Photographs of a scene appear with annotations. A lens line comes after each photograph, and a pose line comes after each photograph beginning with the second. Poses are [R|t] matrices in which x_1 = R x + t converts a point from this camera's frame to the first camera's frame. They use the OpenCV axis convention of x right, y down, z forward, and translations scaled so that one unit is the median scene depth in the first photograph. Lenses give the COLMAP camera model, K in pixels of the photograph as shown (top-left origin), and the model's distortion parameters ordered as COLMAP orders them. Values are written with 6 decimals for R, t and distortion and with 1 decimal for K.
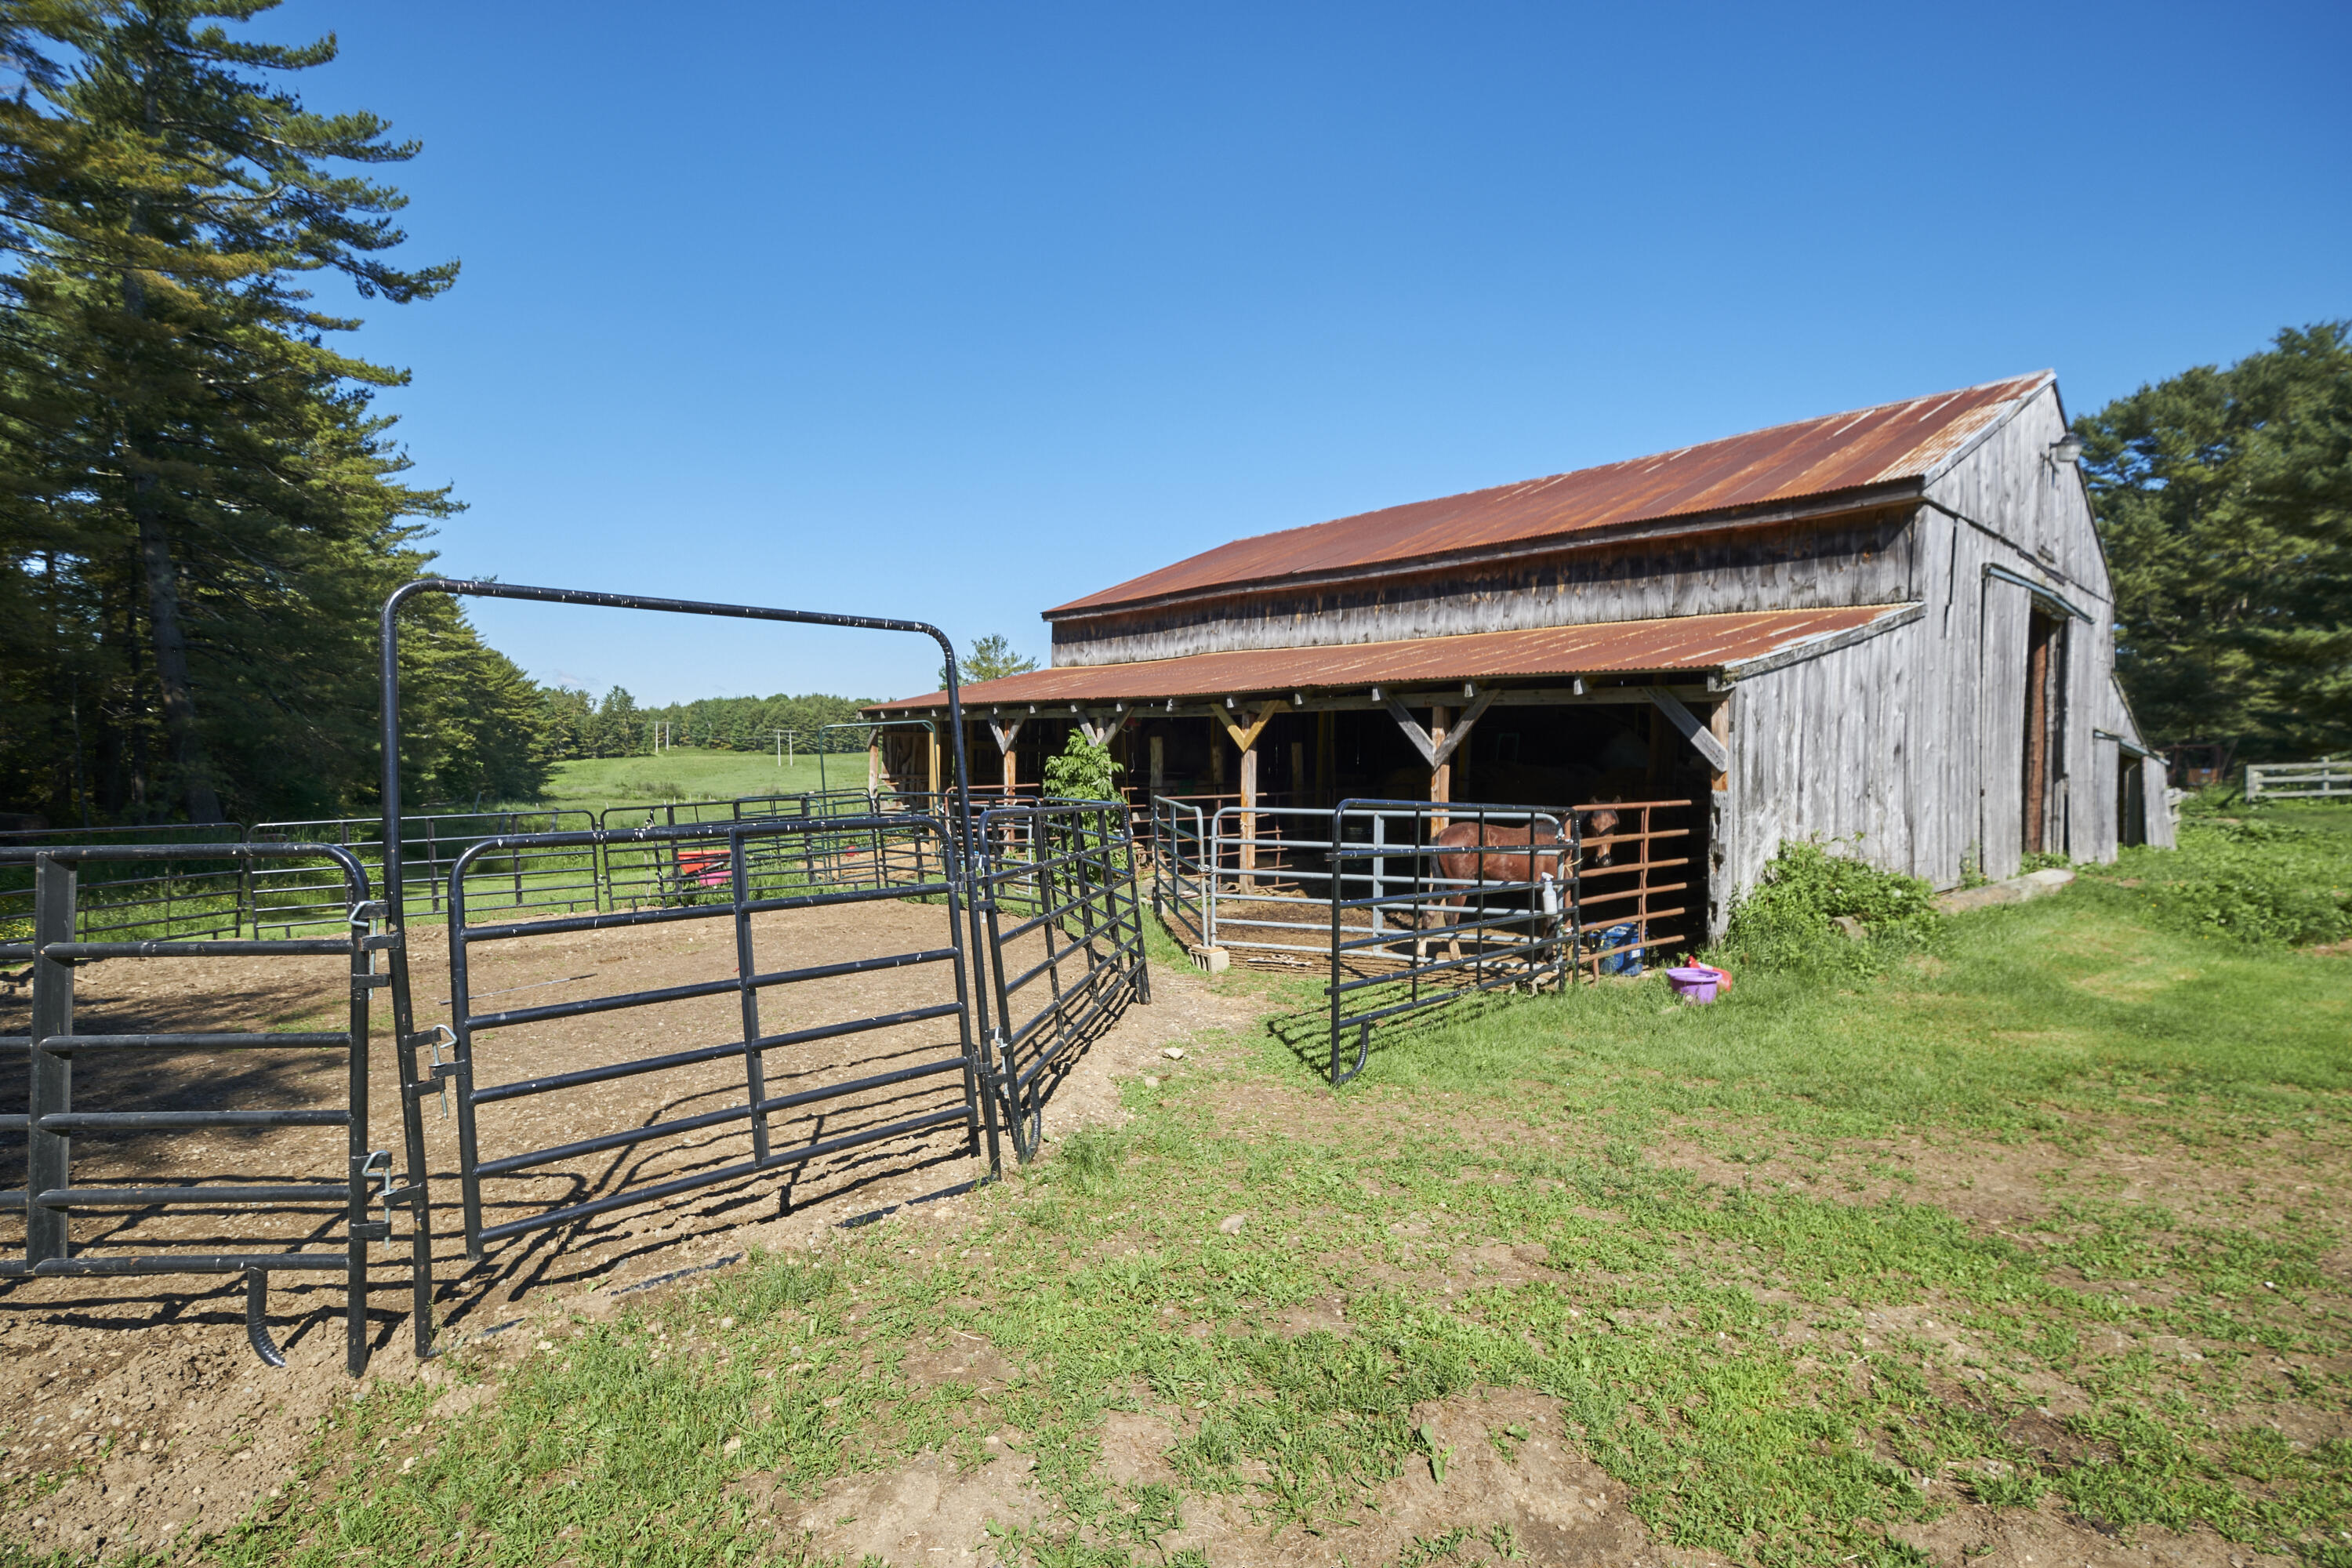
lens RADIAL K [[1071.3, 0, 1172.5], [0, 1071.3, 791.4], [0, 0, 1]] dist [-0.001892, -0.000078]
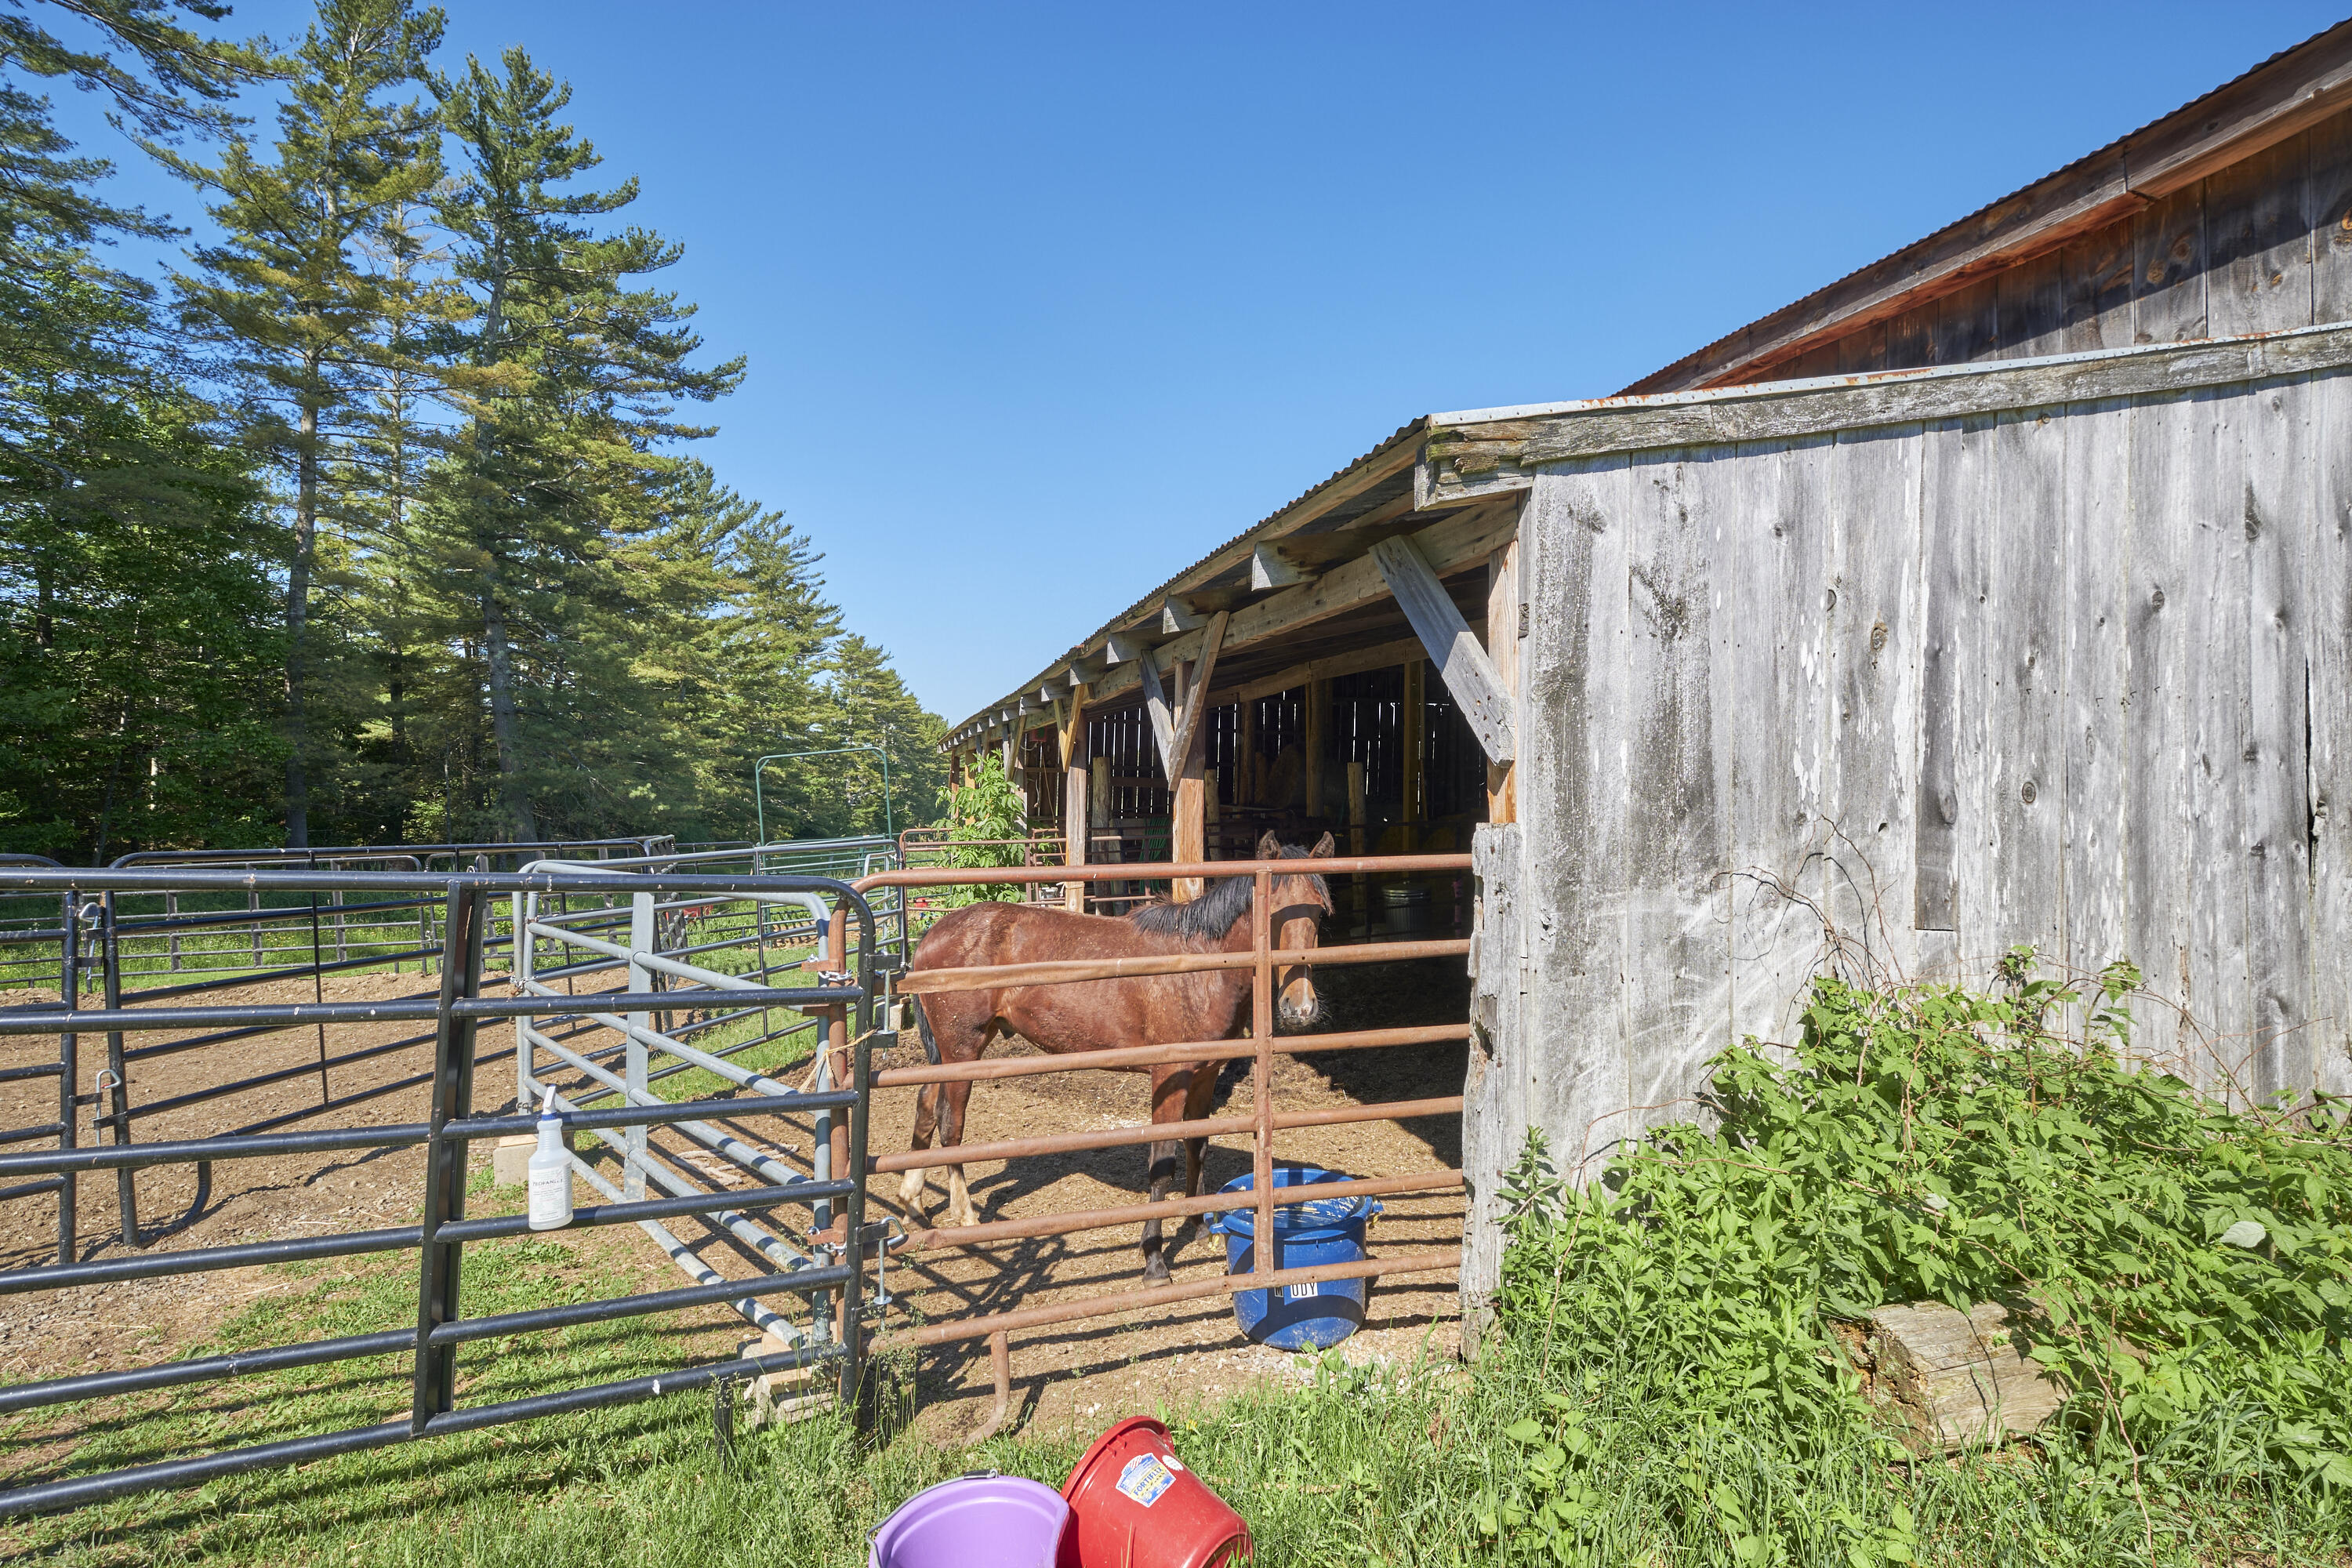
lens RADIAL K [[1071.3, 0, 1183.5], [0, 1071.3, 779.5], [0, 0, 1]] dist [-0.001892, -0.000078]
pose [[0.924433, -0.023507, -0.380620, 0.380663], [0.001261, 0.998281, -0.058591, 0.003288], [0.381344, 0.053683, 0.922873, 0.466602]]
